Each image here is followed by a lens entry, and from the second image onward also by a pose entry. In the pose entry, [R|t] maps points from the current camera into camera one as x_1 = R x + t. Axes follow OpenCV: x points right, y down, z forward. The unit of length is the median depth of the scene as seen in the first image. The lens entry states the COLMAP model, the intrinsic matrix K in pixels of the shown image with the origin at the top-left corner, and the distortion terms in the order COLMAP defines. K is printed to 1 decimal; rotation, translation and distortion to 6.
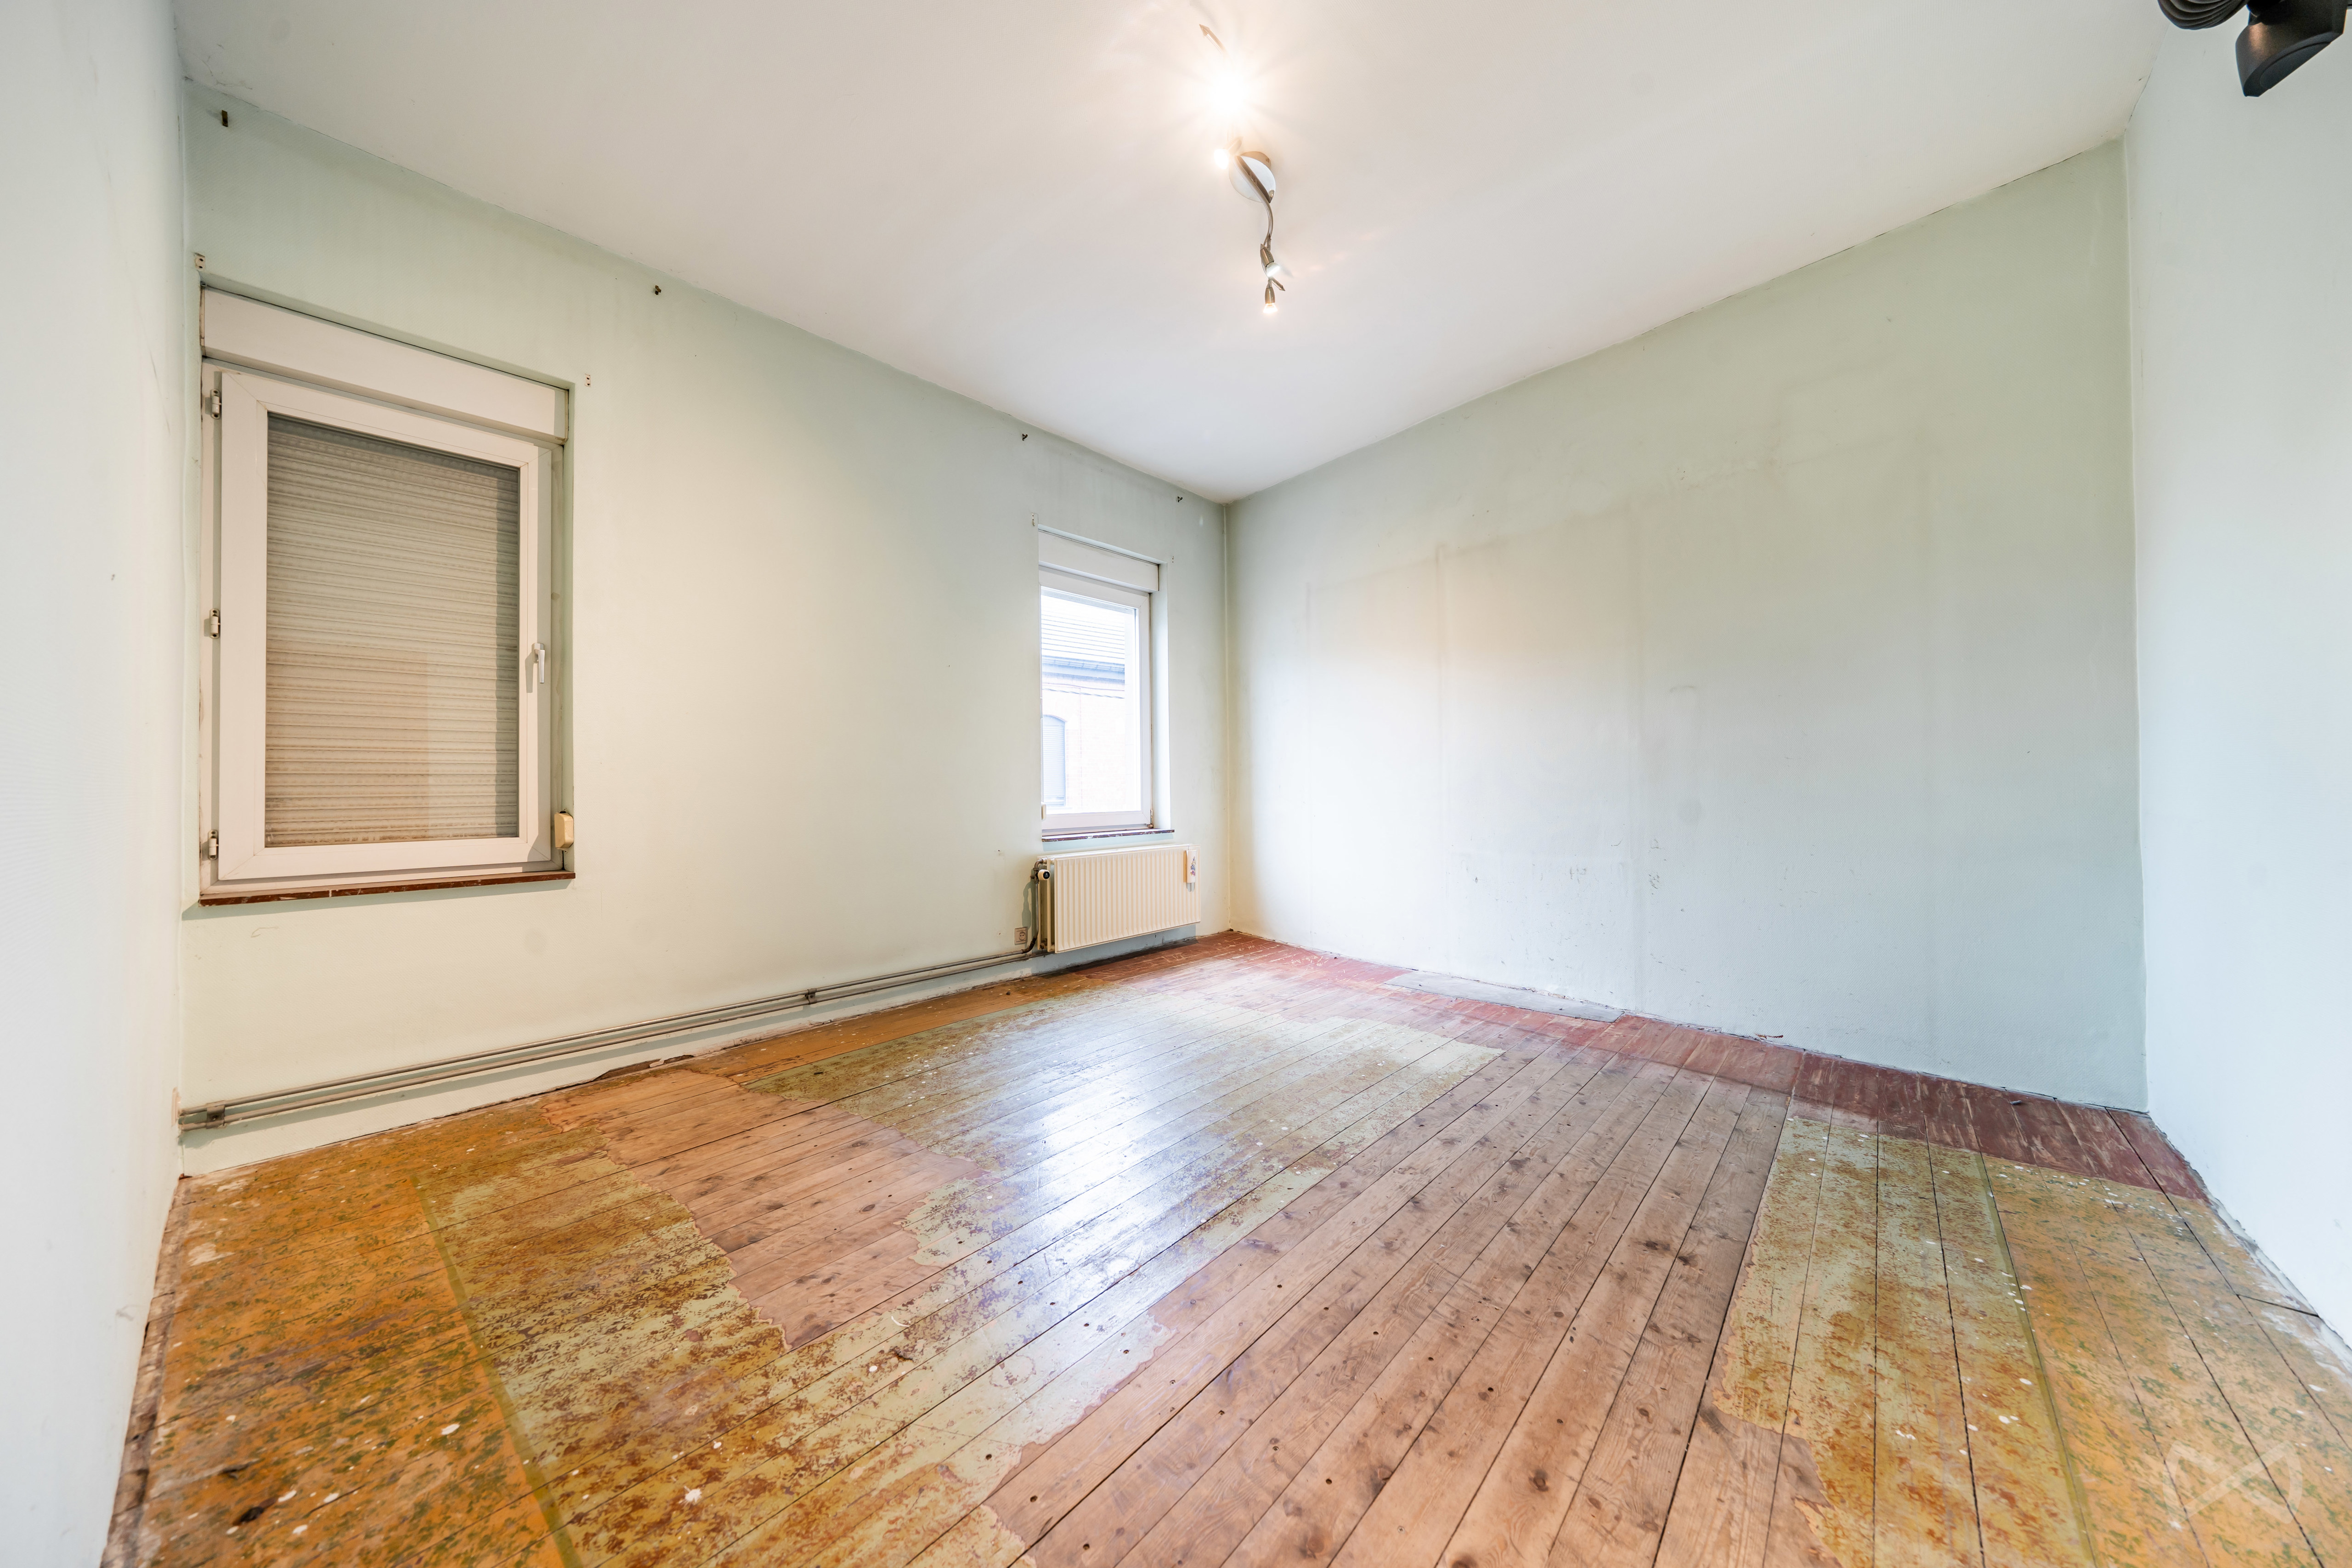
lens RADIAL K [[797.1, 0, 1182.3], [0, 797.1, 784.9], [0, 0, 1]] dist [-0.005692, -0.000167]
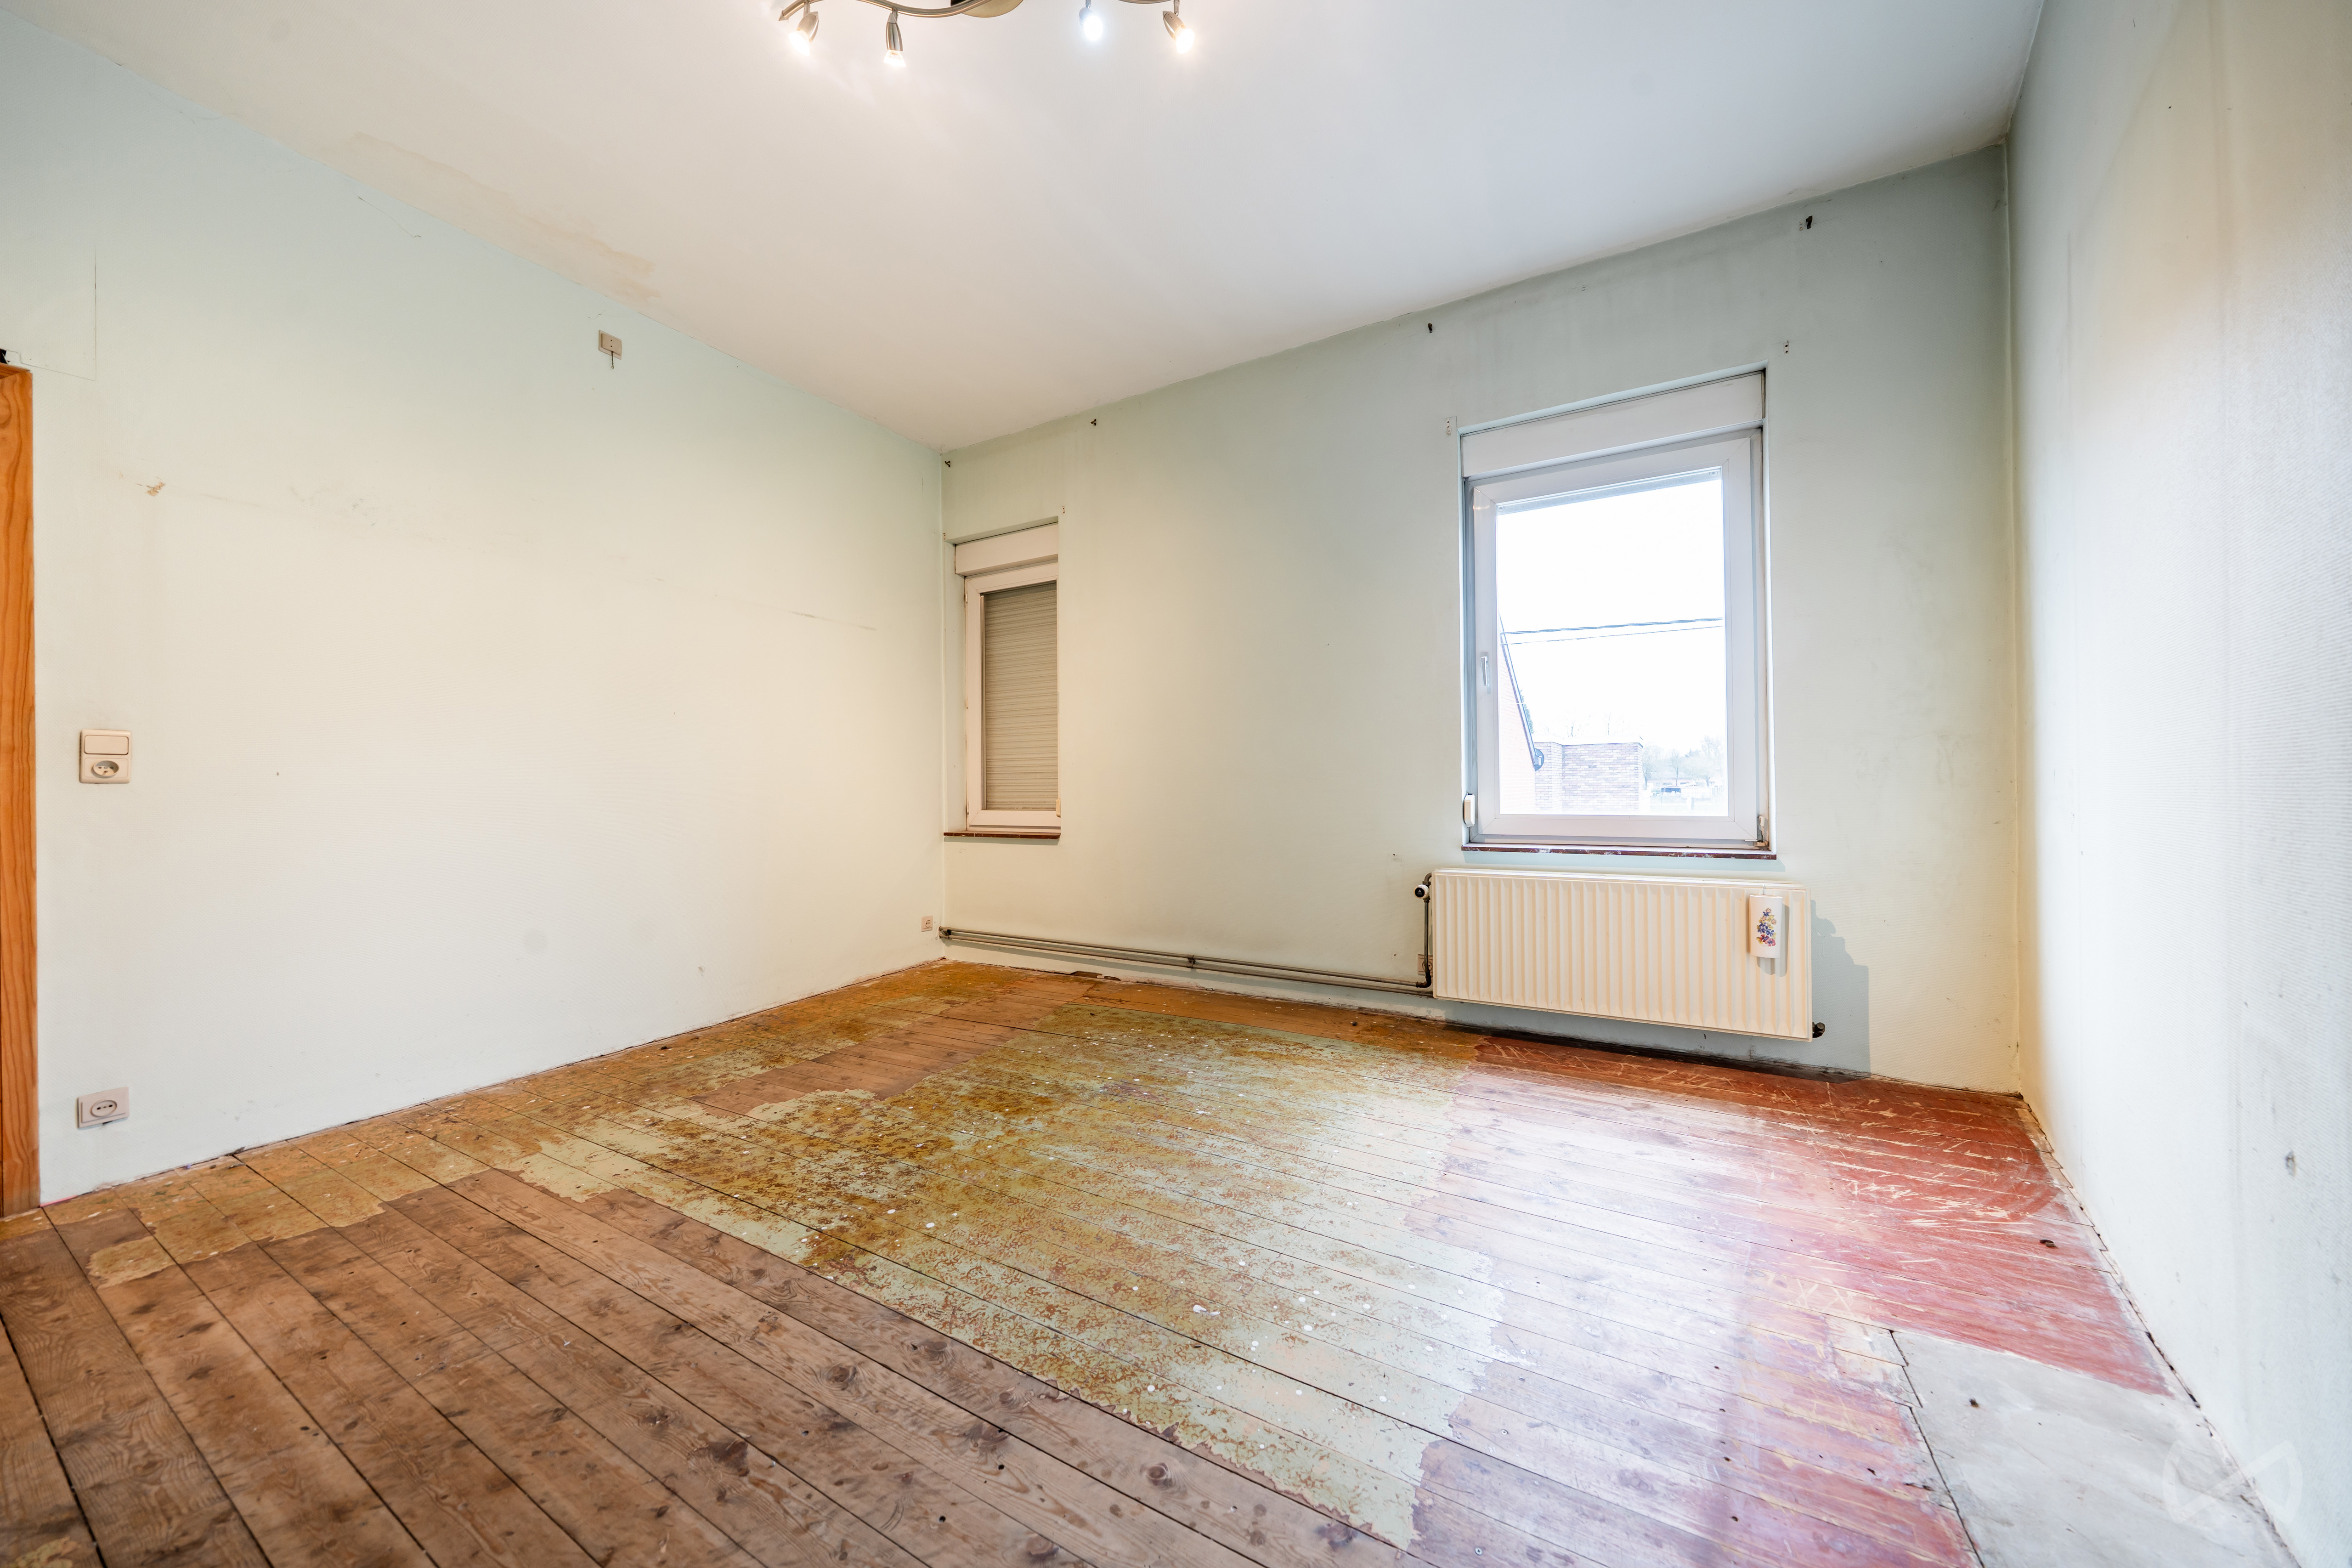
lens RADIAL K [[797.1, 0, 1180.8], [0, 797.1, 778.3], [0, 0, 1]] dist [-0.005692, -0.000167]
pose [[0.204352, 0.003847, -0.978890, 0.899254], [0.012050, 0.999907, 0.006446, -0.007562], [0.978823, -0.013113, 0.204286, 1.040623]]
